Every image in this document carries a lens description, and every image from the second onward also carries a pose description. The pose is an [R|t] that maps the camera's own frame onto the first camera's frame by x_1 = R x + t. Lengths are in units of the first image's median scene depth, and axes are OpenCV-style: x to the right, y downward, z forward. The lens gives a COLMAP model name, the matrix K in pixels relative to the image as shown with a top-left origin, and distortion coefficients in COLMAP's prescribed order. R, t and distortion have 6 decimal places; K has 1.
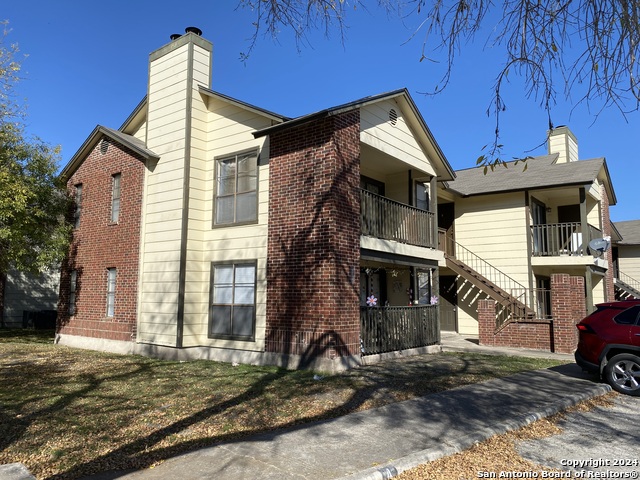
lens RADIAL K [[487.9, 0, 322.0], [0, 487.9, 238.4], [0, 0, 1]] dist [0.015045, -0.013449]
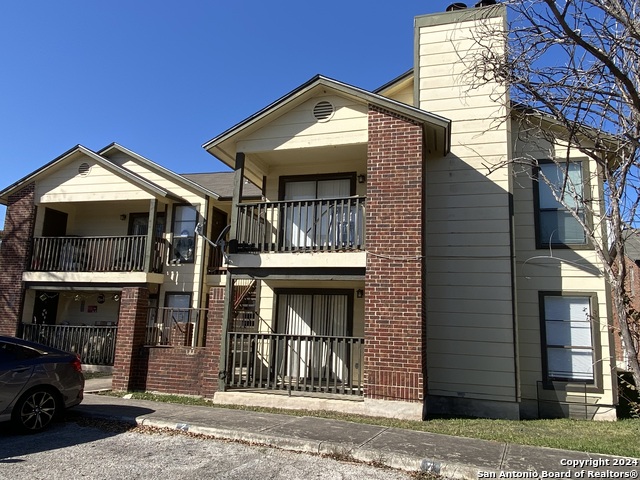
lens RADIAL K [[482.1, 0, 322.2], [0, 482.1, 238.6], [0, 0, 1]] dist [0.046405, -0.033396]
pose [[0.388393, -0.160841, -0.907348, 1.557916], [0.081588, 0.986785, -0.139998, 0.151028], [0.917875, -0.019655, 0.396383, 1.137221]]
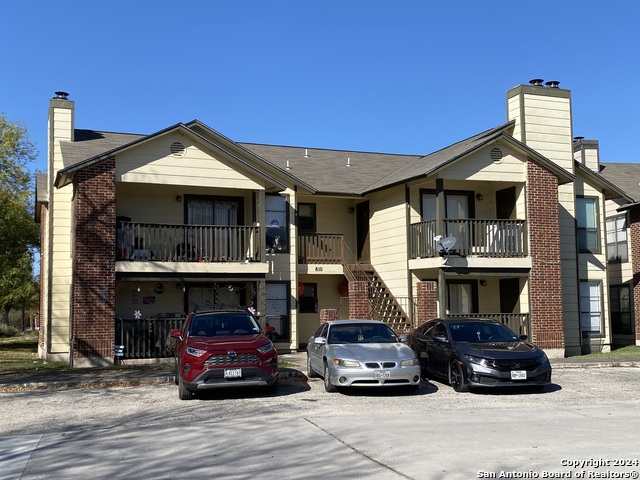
lens RADIAL K [[747.0, 0, 316.5], [0, 747.0, 244.4], [0, 0, 1]] dist [0.034941, 0.000000]
pose [[0.863656, -0.063238, -0.500099, 1.348680], [0.081691, 0.996544, 0.015064, -0.034602], [0.497418, -0.053863, 0.865837, -0.353726]]
